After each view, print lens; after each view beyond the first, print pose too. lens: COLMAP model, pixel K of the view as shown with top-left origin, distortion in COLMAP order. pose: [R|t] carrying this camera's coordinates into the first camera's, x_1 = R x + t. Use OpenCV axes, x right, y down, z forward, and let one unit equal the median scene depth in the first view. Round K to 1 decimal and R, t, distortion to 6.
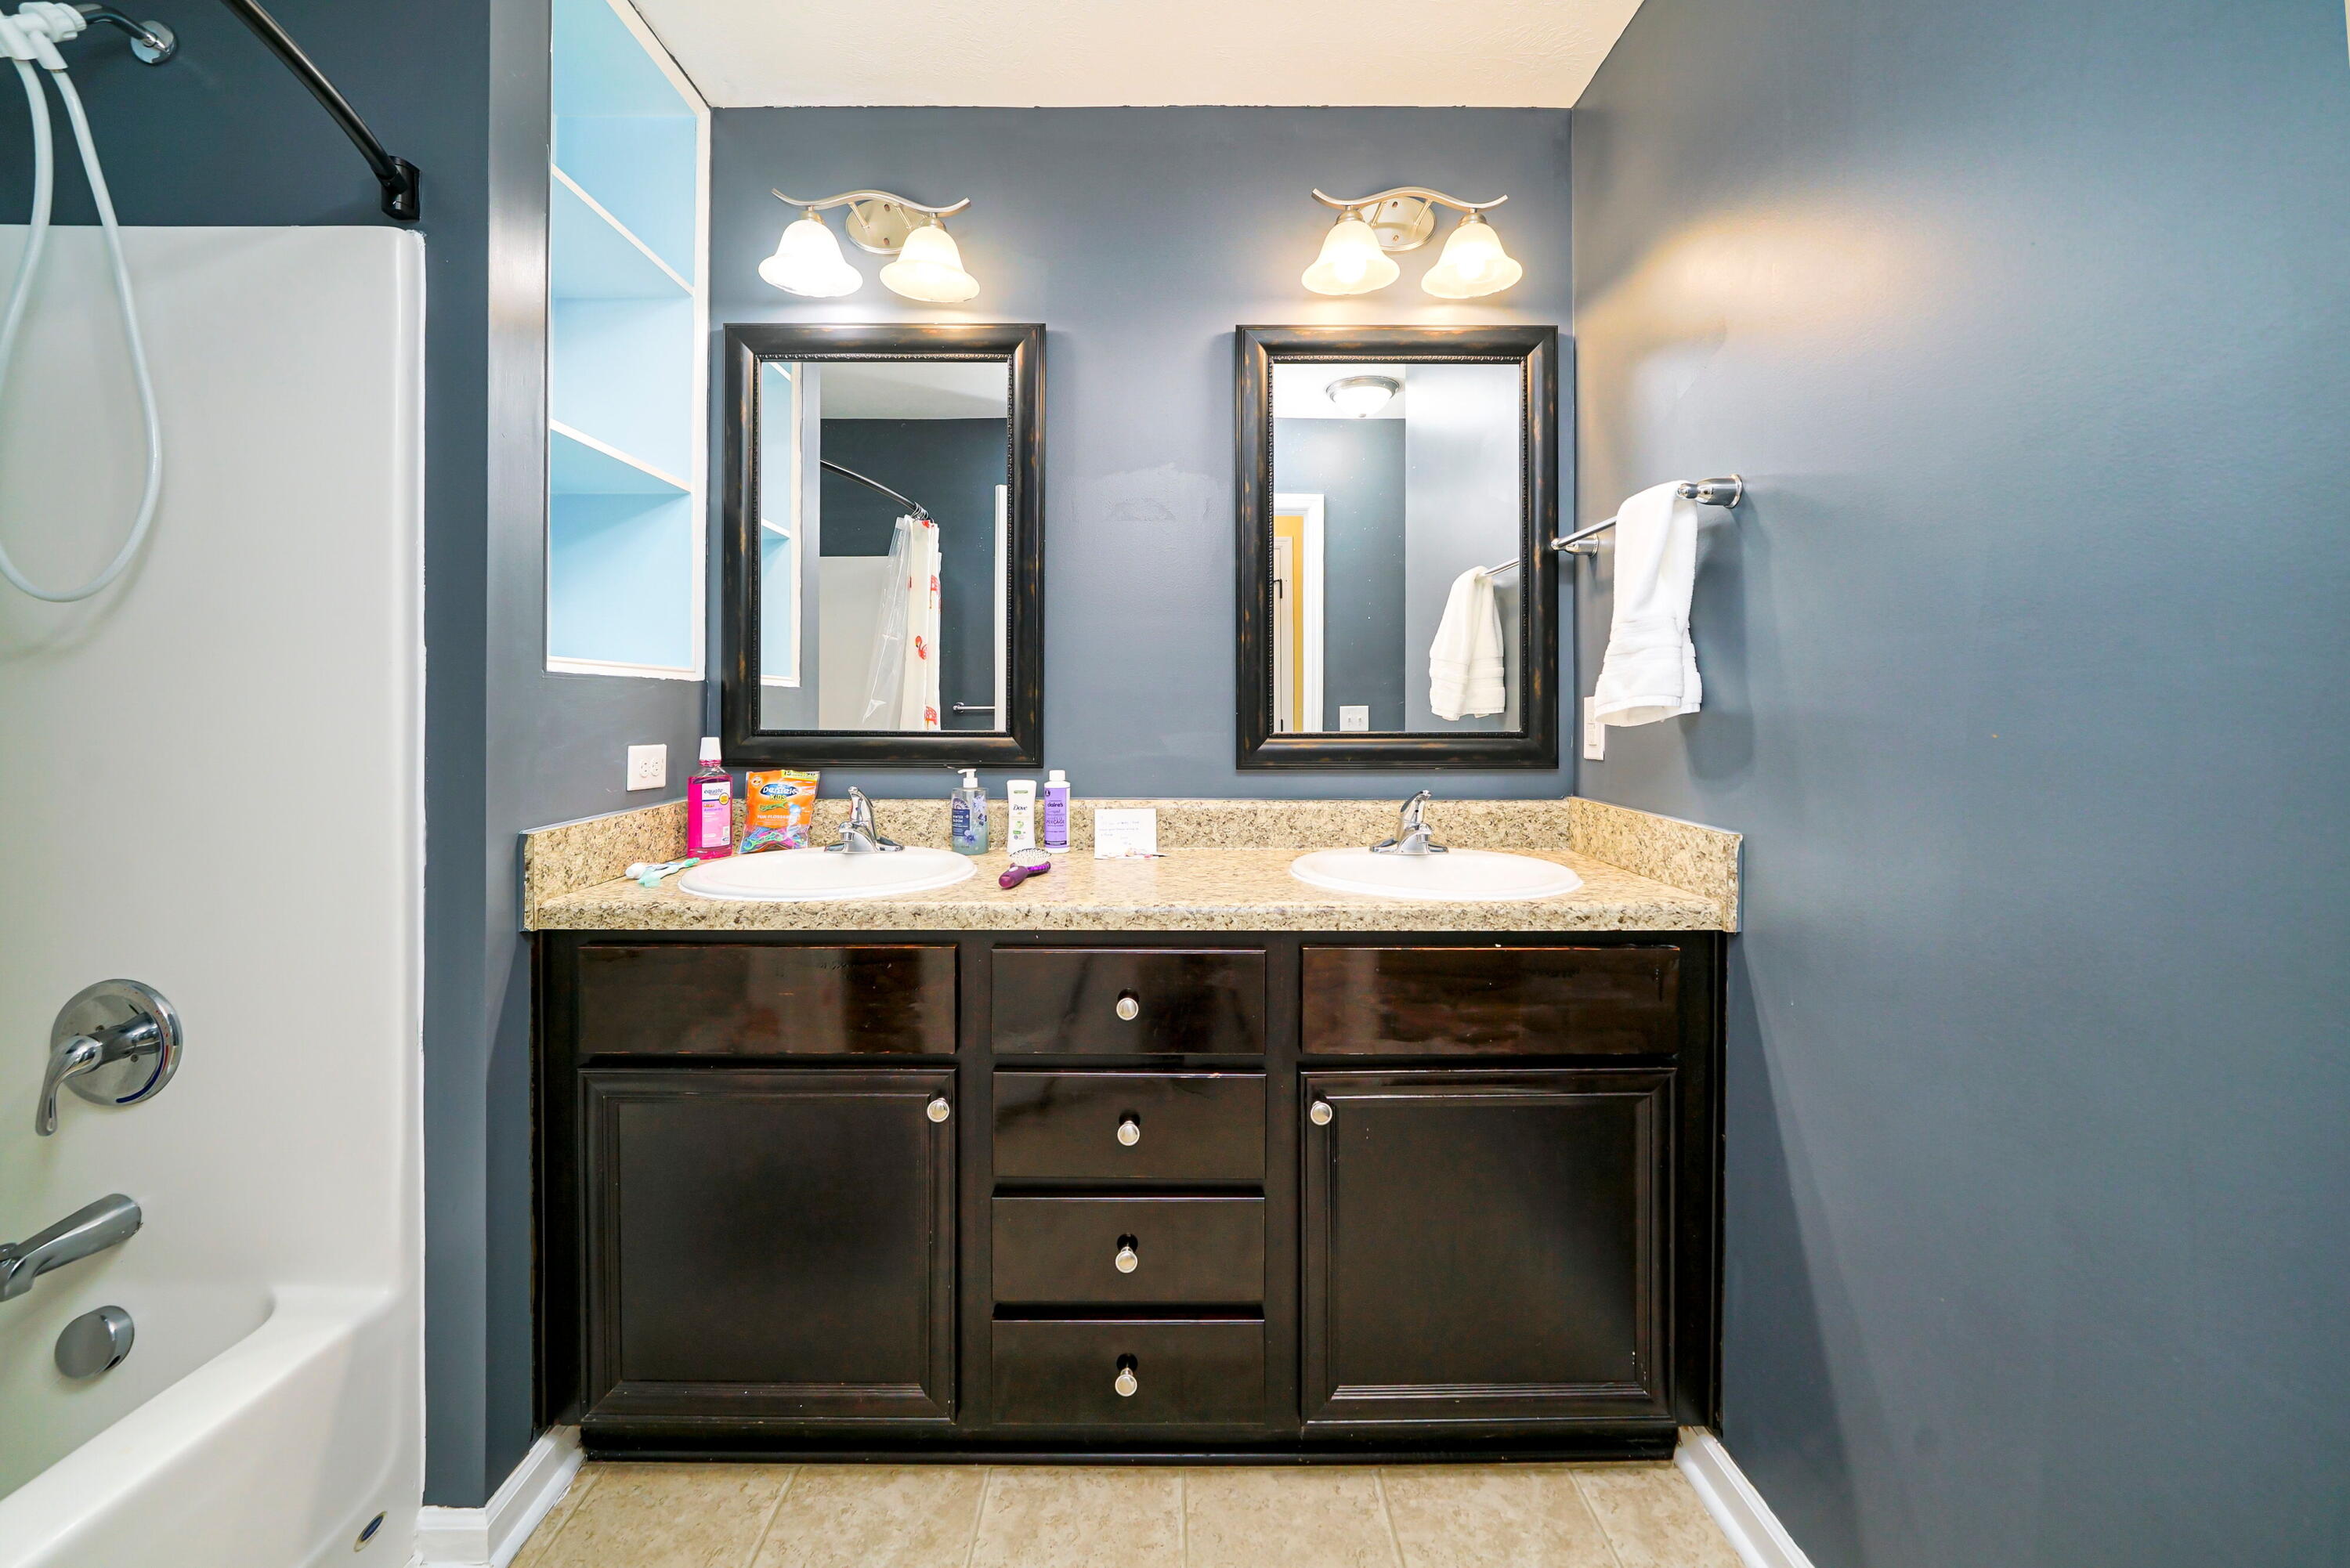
lens RADIAL K [[924.3, 0, 1175.1], [0, 924.3, 738.0], [0, 0, 1]] dist [-0.001193, -0.000242]
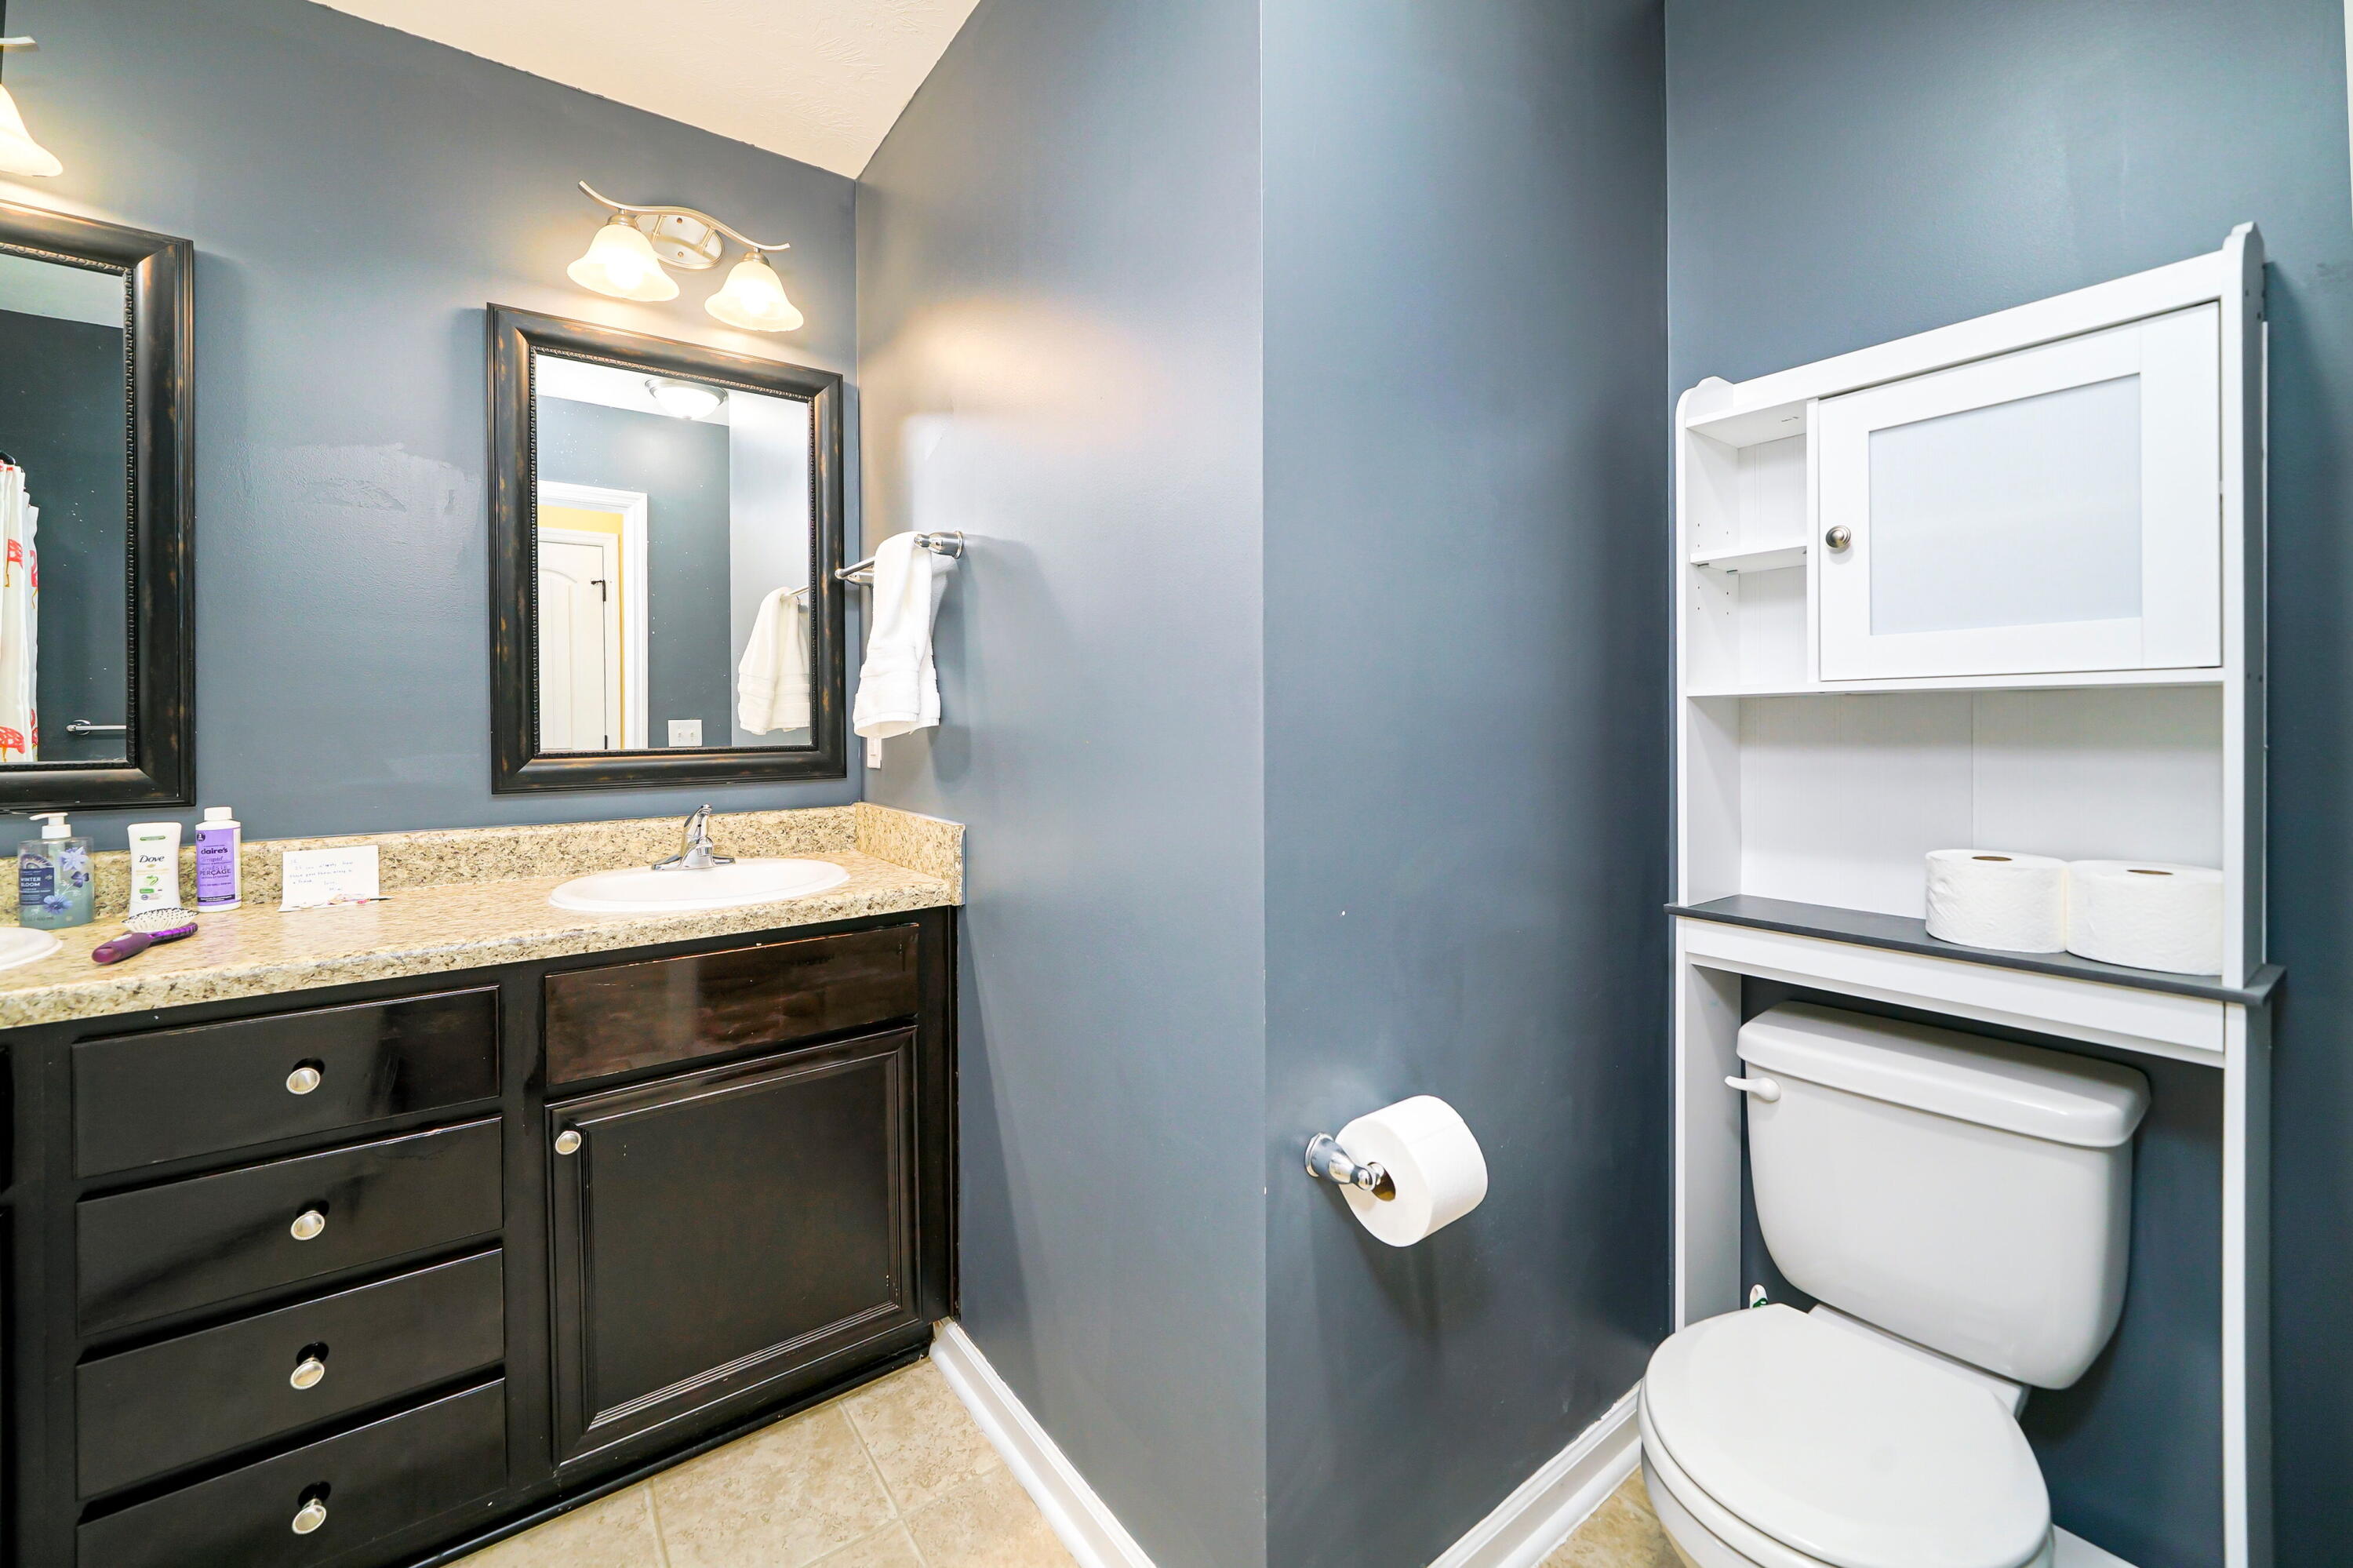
lens RADIAL K [[919.1, 0, 1118.3], [0, 919.1, 739.4], [0, 0, 1]] dist [-0.006348, 0.002445]
pose [[0.823595, -0.020996, 0.566790, 0.067838], [0.027193, 0.999627, -0.002483, -0.000815], [-0.566526, 0.017458, 0.823859, -0.094740]]
